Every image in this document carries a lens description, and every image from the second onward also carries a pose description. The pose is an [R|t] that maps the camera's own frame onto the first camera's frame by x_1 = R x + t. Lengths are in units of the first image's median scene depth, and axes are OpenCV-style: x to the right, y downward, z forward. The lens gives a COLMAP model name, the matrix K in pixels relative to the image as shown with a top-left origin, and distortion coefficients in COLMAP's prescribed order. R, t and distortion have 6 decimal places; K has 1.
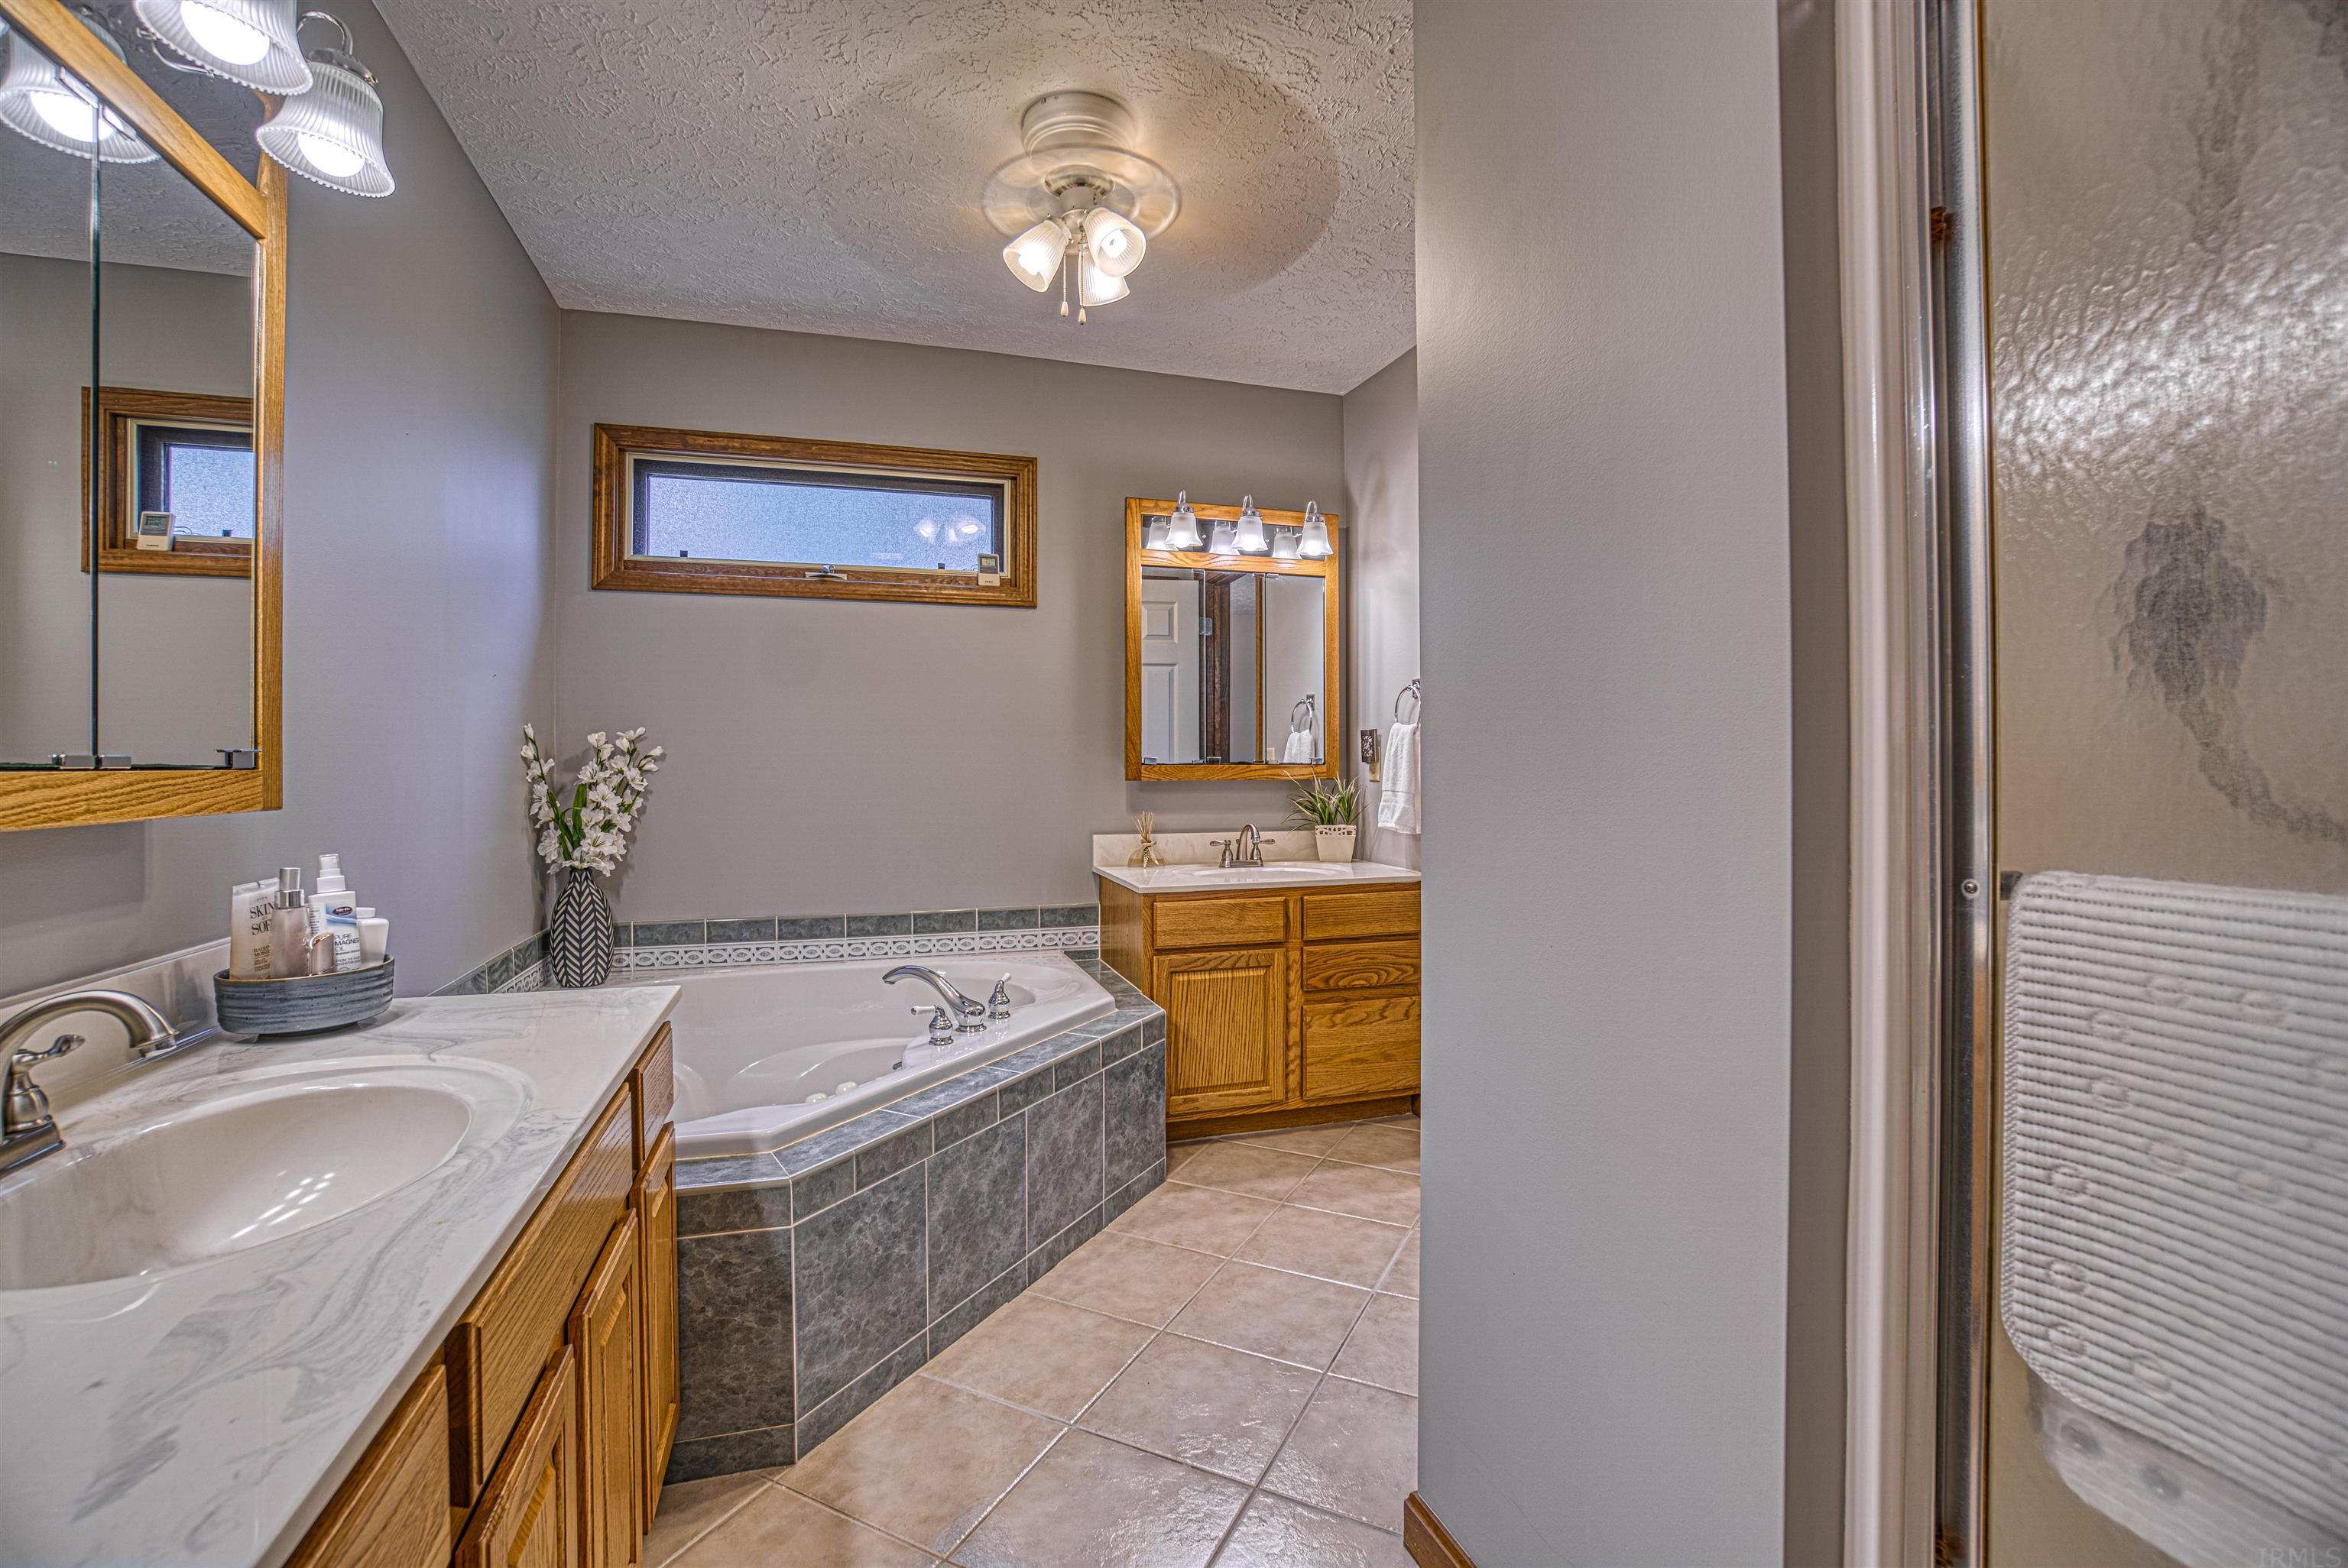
lens RADIAL K [[1022.3, 0, 1182.6], [0, 1022.3, 768.6], [0, 0, 1]] dist [-0.056904, 0.019253]
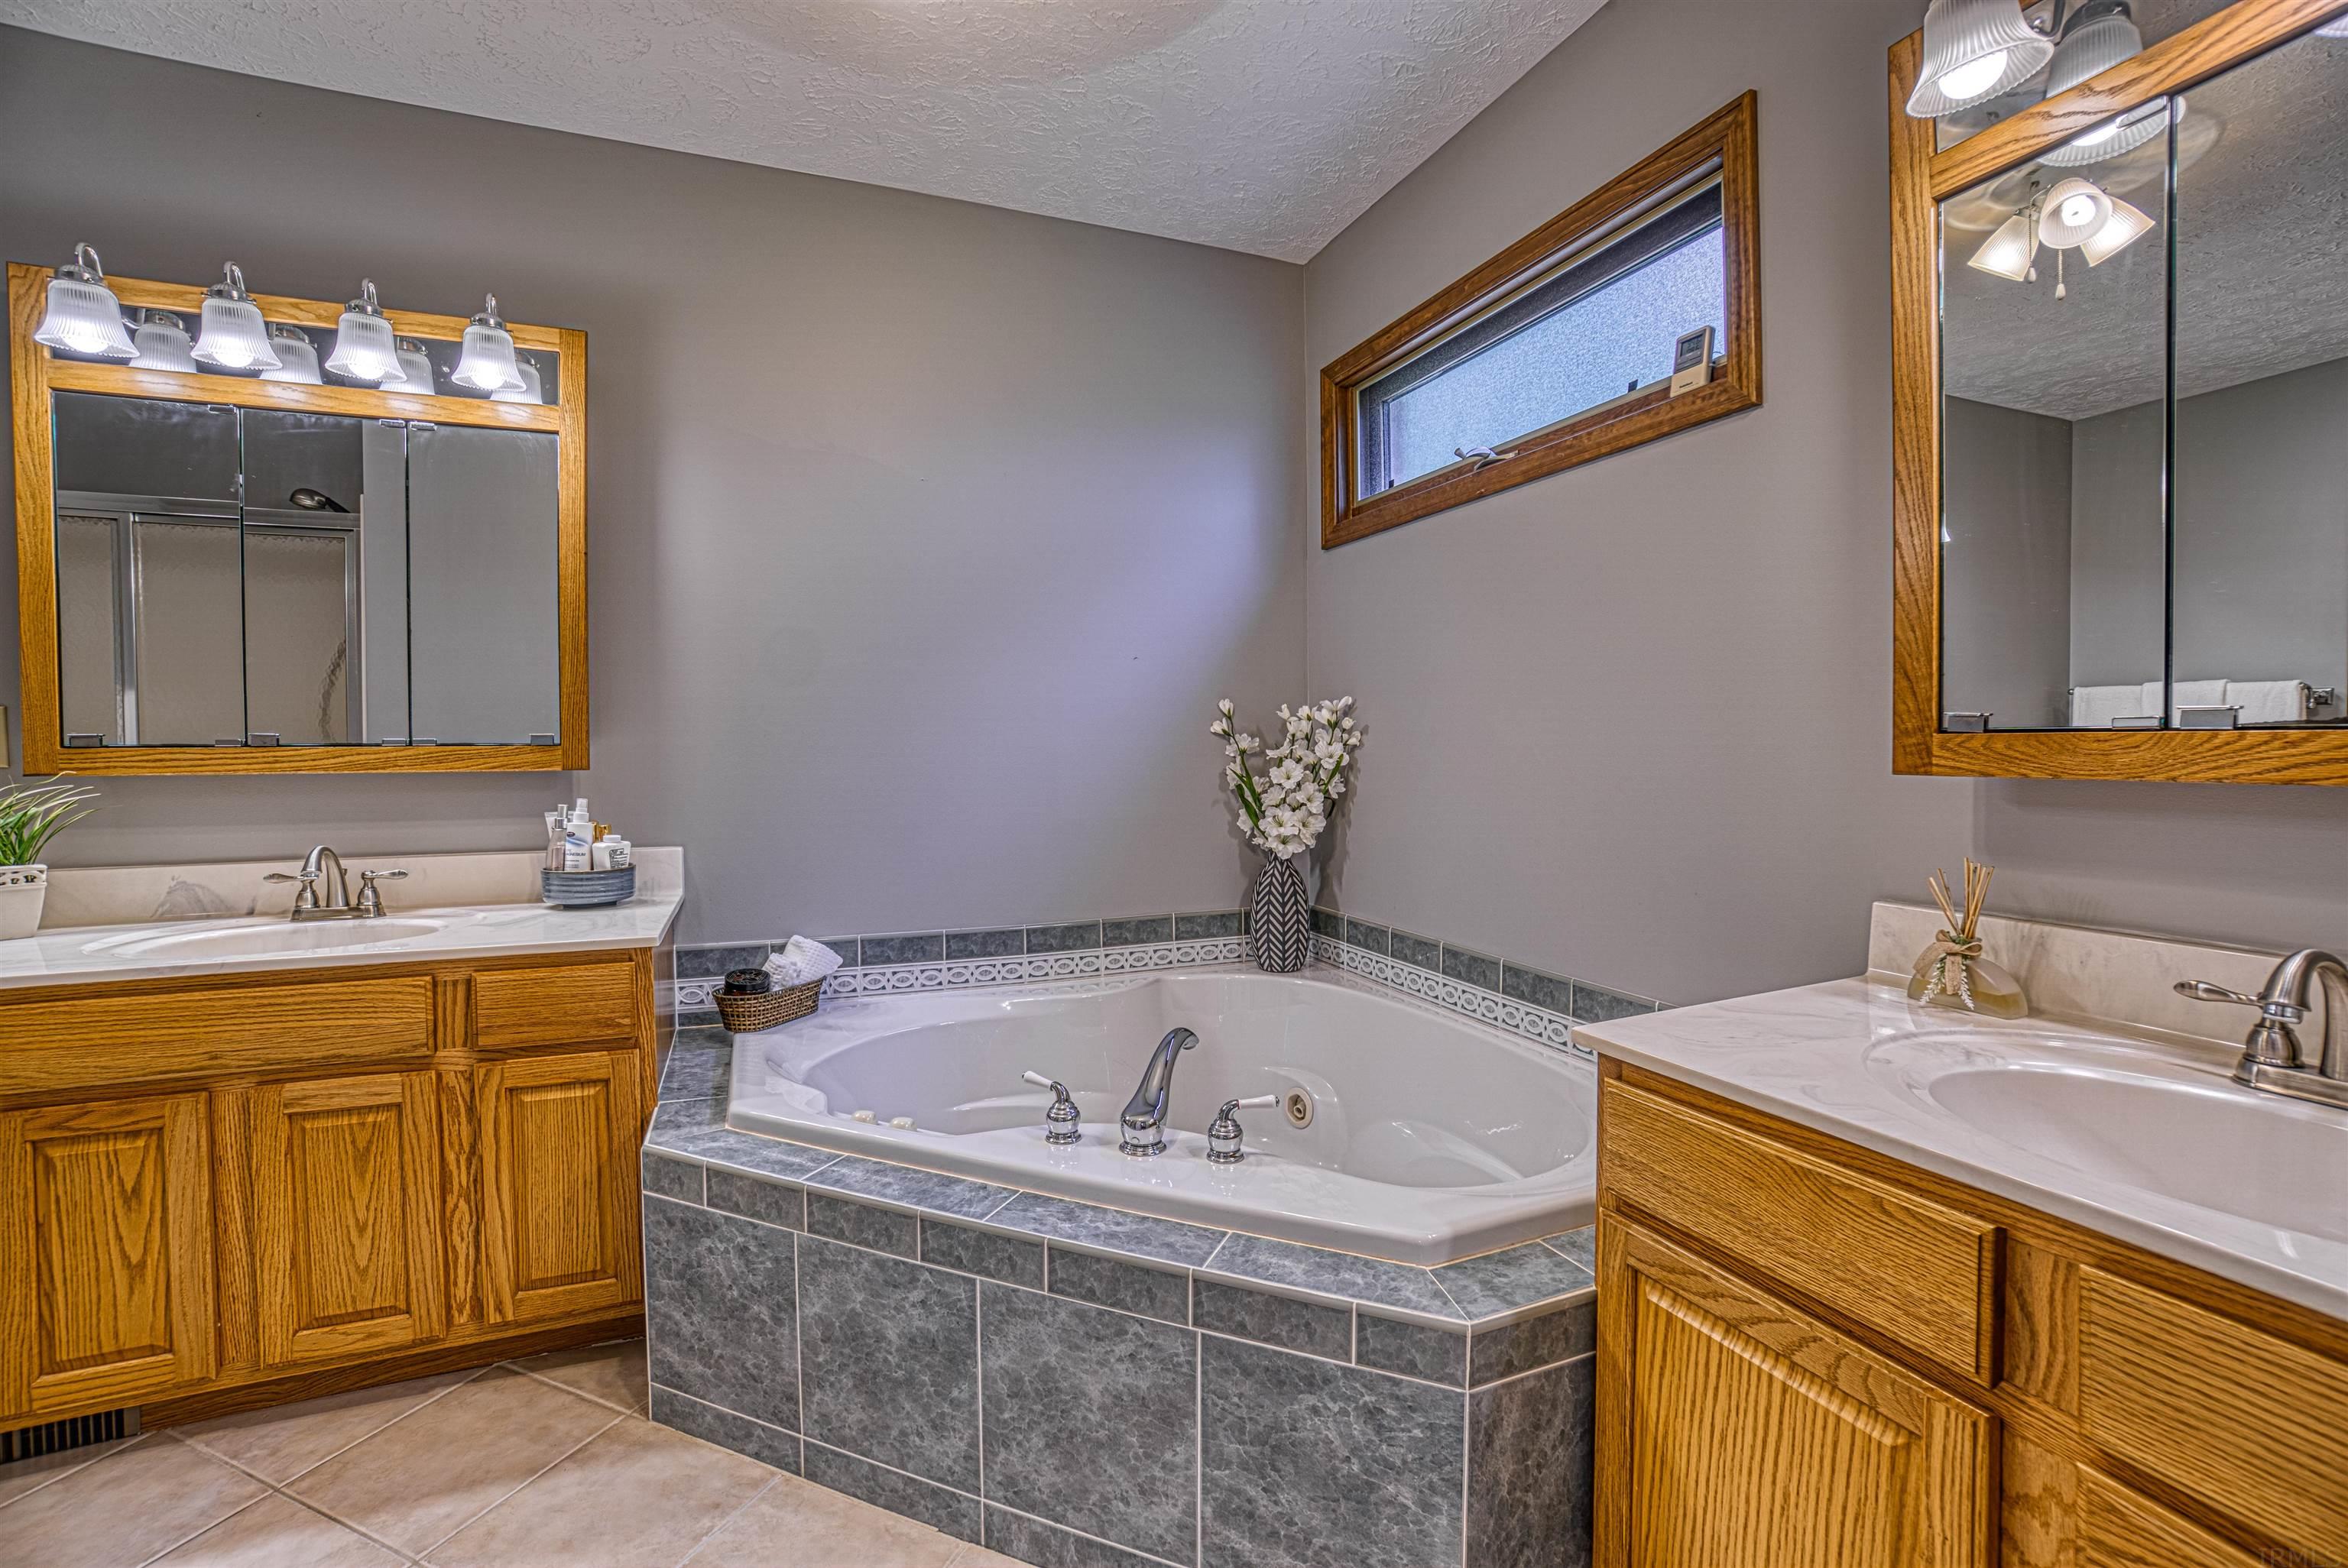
lens RADIAL K [[1022.3, 0, 1181.9], [0, 1022.3, 772.7], [0, 0, 1]] dist [-0.056904, 0.019253]
pose [[0.079396, 0.025033, -0.996529, 0.346349], [-0.008075, 0.999668, 0.024469, 0.005426], [0.996810, 0.006105, 0.079572, 0.798020]]
